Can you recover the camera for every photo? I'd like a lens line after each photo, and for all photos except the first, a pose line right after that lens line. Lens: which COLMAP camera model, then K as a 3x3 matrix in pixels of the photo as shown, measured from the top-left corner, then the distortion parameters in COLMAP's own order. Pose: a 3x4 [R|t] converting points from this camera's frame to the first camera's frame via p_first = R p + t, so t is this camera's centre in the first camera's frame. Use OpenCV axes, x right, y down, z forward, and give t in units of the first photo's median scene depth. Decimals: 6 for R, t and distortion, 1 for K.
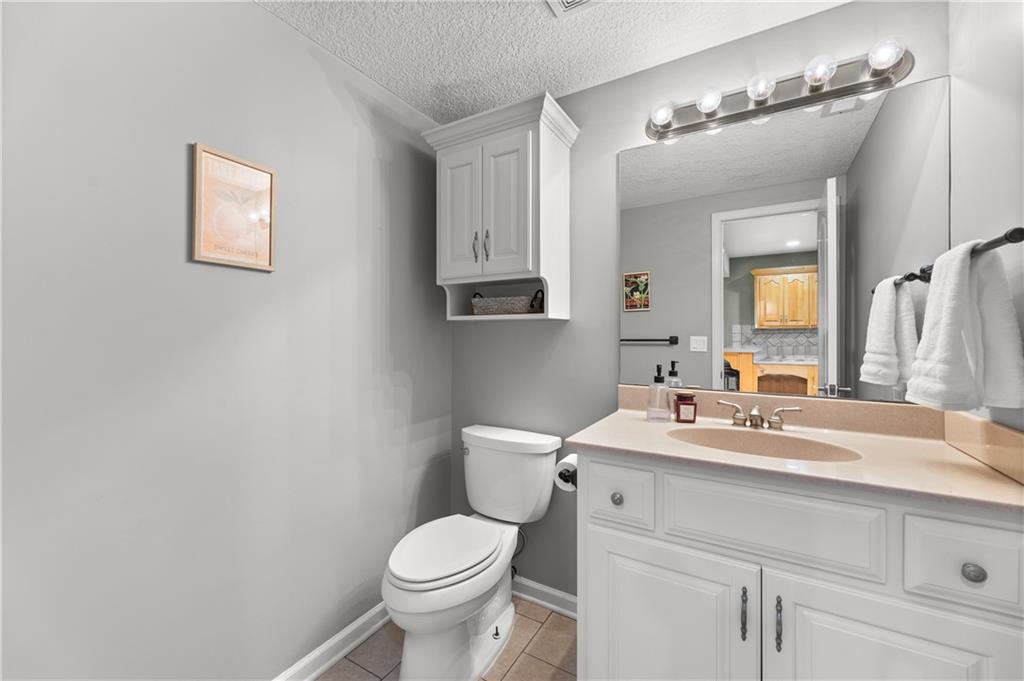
lens RADIAL K [[408.9, 0, 507.3], [0, 408.9, 338.2], [0, 0, 1]] dist [0.001122, -0.000596]
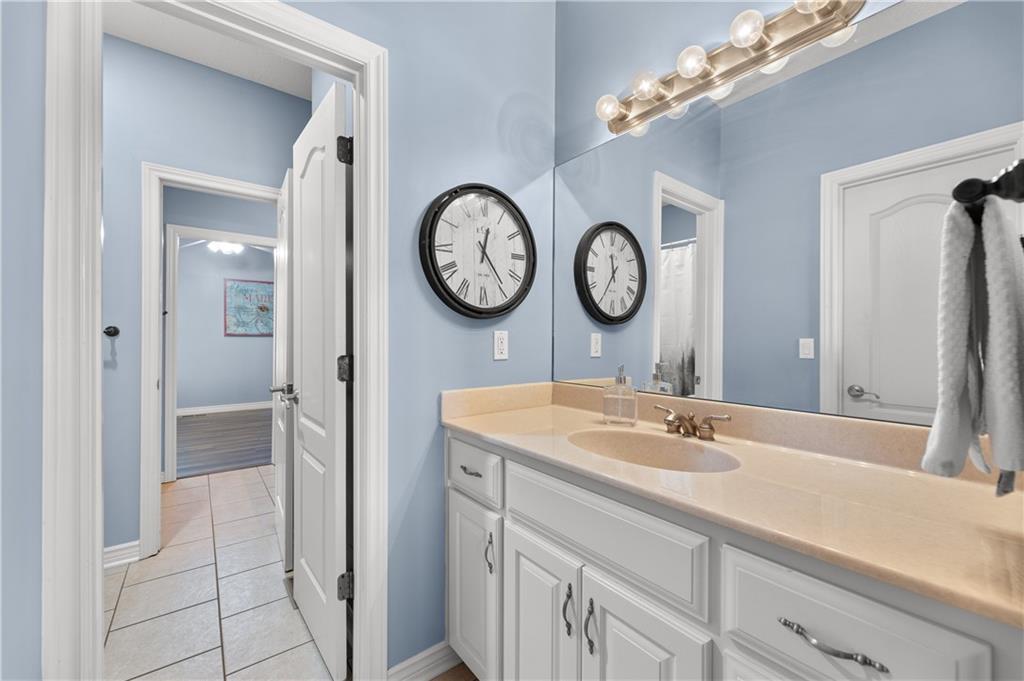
lens RADIAL K [[408.9, 0, 506.0], [0, 408.9, 346.3], [0, 0, 1]] dist [0.001122, -0.000596]
pose [[0.927059, -0.000147, -0.374917, 0.587339], [0.000335, 1.000000, 0.000436, 0.020151], [0.374916, -0.000530, 0.927058, 0.006229]]
